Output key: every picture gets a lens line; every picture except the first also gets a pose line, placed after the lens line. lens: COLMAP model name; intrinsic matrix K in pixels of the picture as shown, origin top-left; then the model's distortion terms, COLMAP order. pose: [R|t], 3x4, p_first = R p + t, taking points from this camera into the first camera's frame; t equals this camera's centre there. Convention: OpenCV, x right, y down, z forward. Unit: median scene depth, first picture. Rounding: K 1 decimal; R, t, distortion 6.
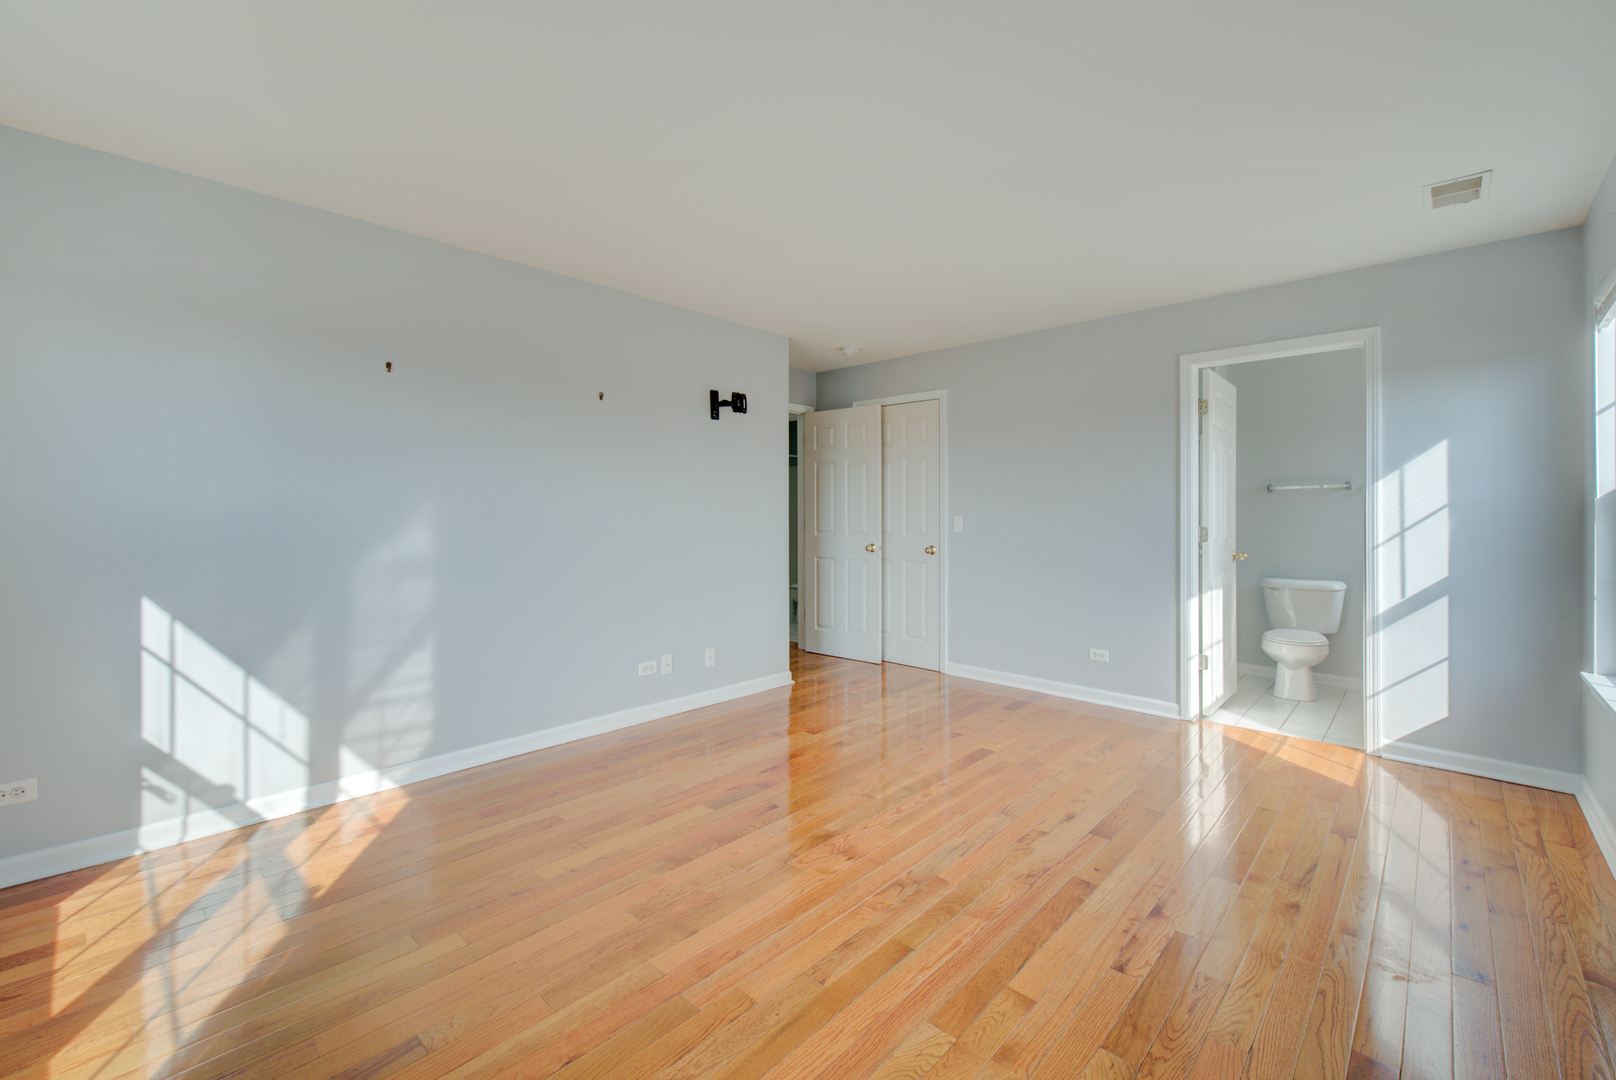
lens RADIAL K [[661.1, 0, 809.4], [0, 661.1, 522.7], [0, 0, 1]] dist [0.001376, -0.002345]
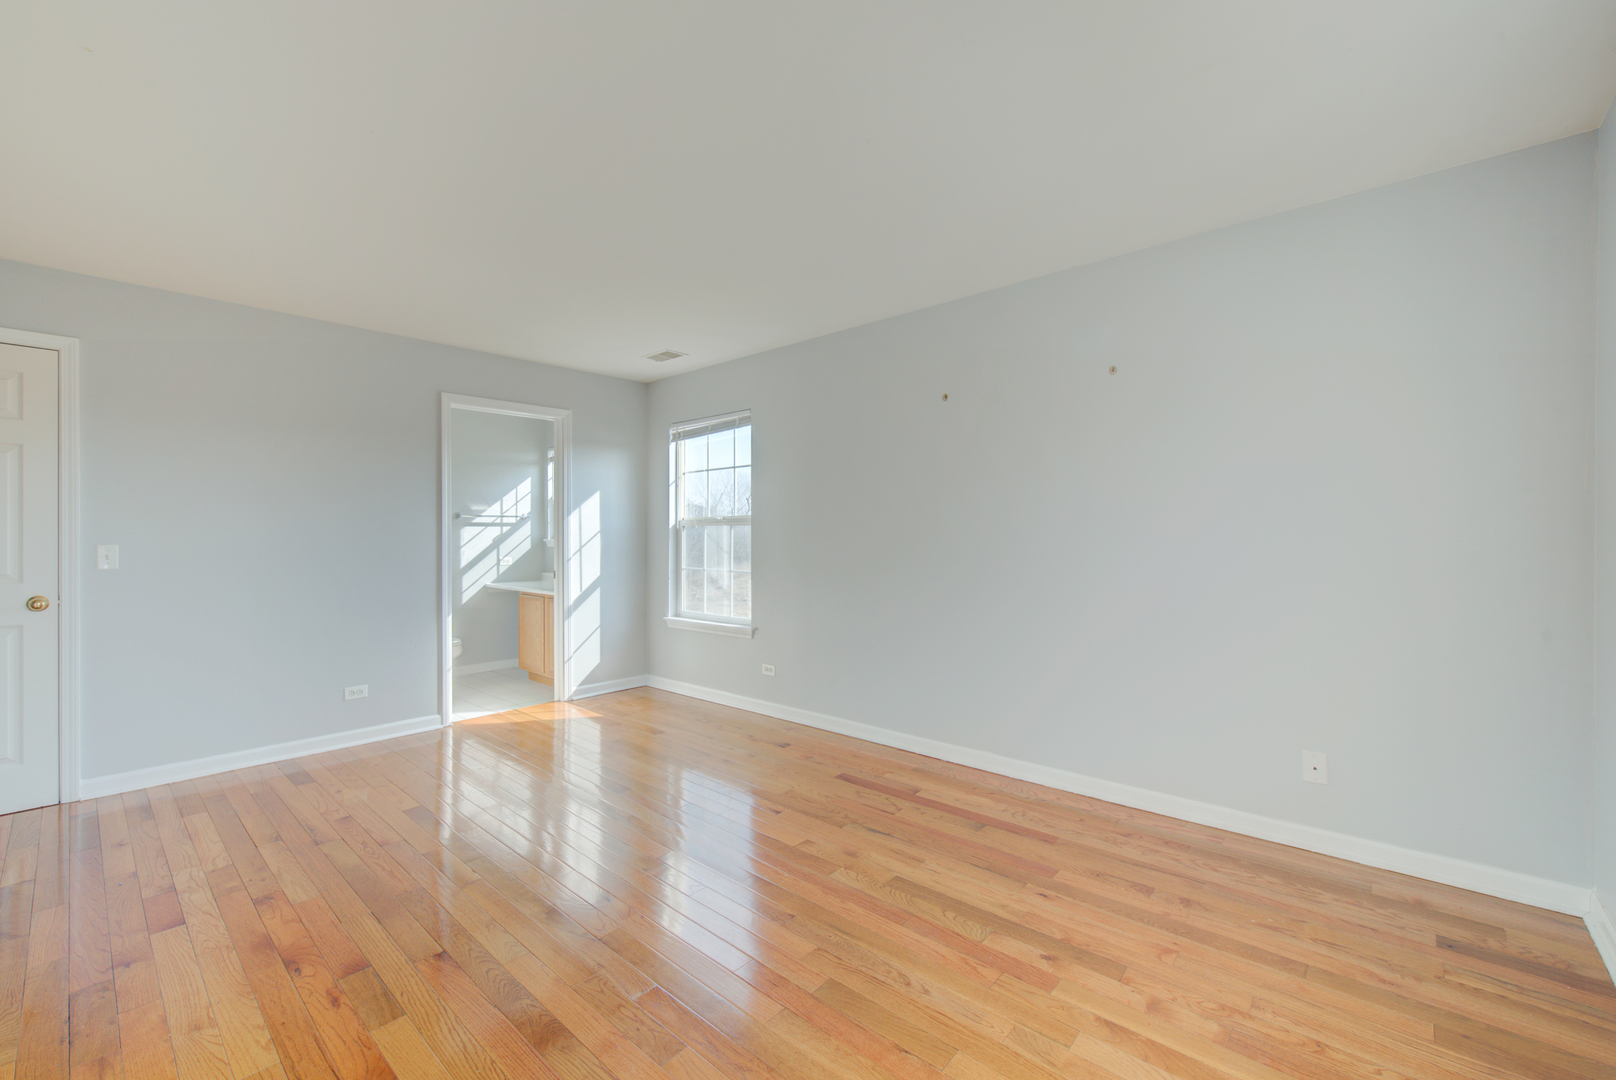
lens RADIAL K [[661.1, 0, 791.6], [0, 661.1, 535.4], [0, 0, 1]] dist [0.001376, -0.002345]
pose [[-0.004192, -0.002664, 0.999988, -0.705781], [0.019820, 0.999800, 0.002747, -0.012333], [-0.999795, 0.019831, -0.004138, 0.574550]]
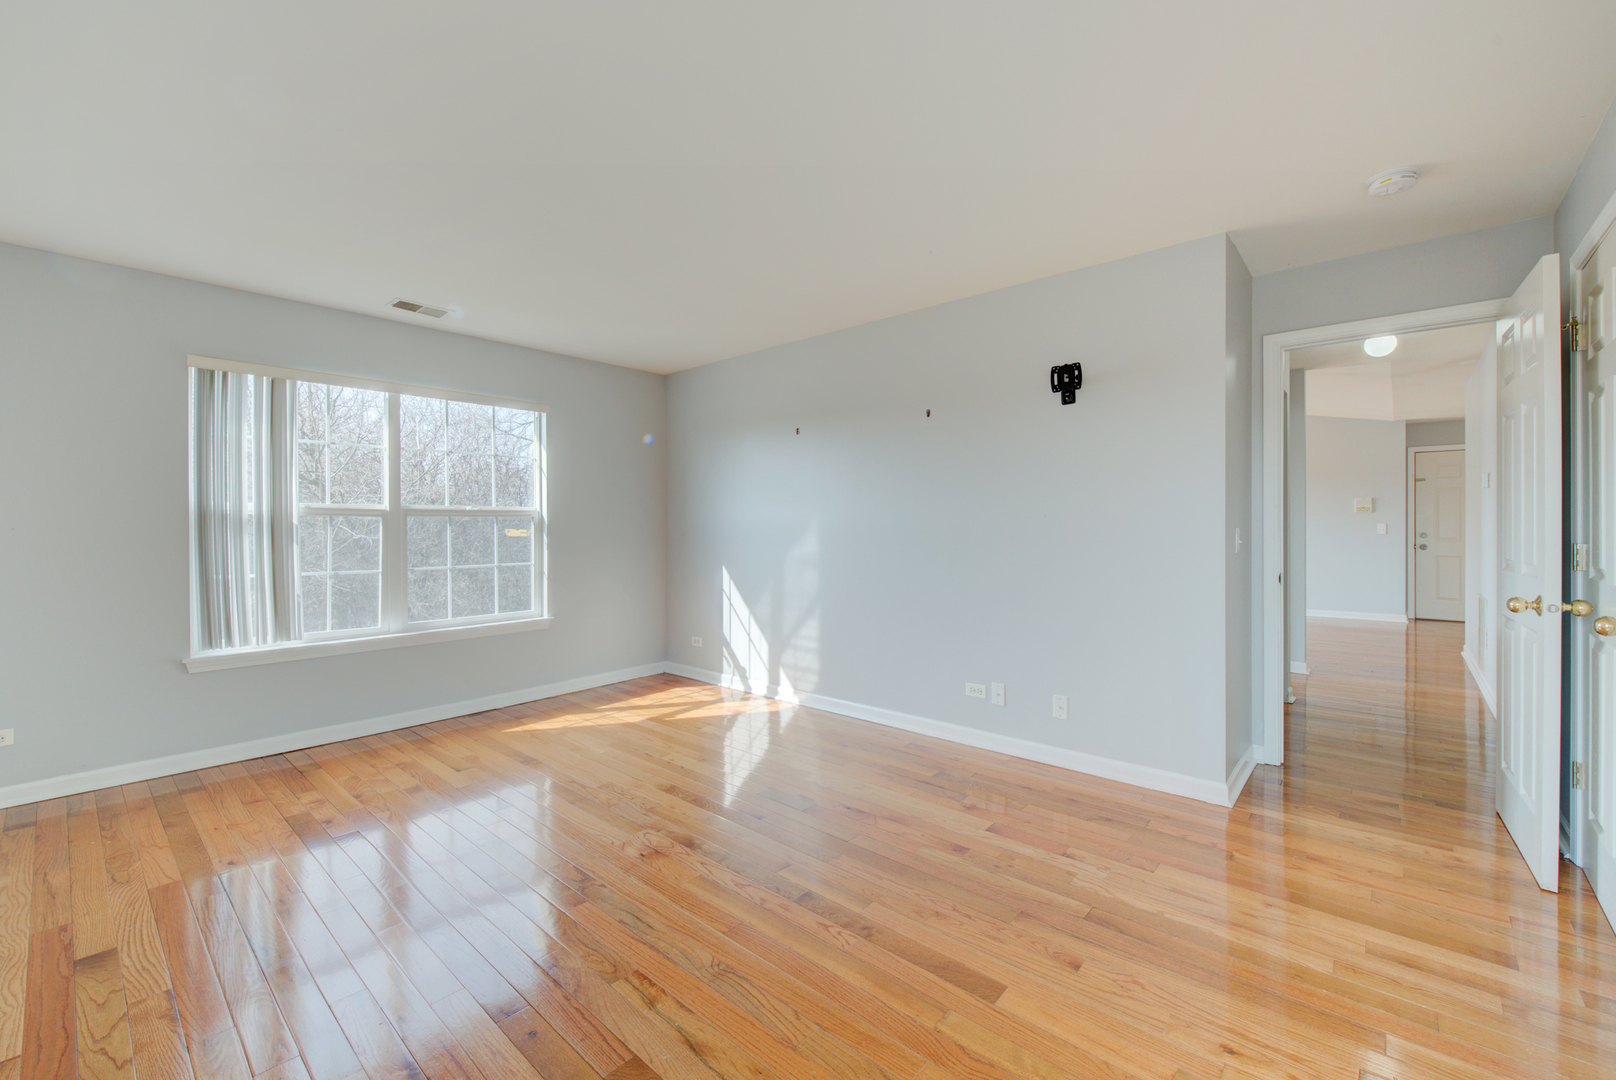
lens RADIAL K [[661.1, 0, 841.9], [0, 661.1, 529.0], [0, 0, 1]] dist [0.001376, -0.002345]
pose [[0.053312, 0.003142, -0.998573, 0.886887], [-0.007390, 0.999969, 0.002752, -0.011896], [0.998551, 0.007233, 0.053334, 0.989716]]
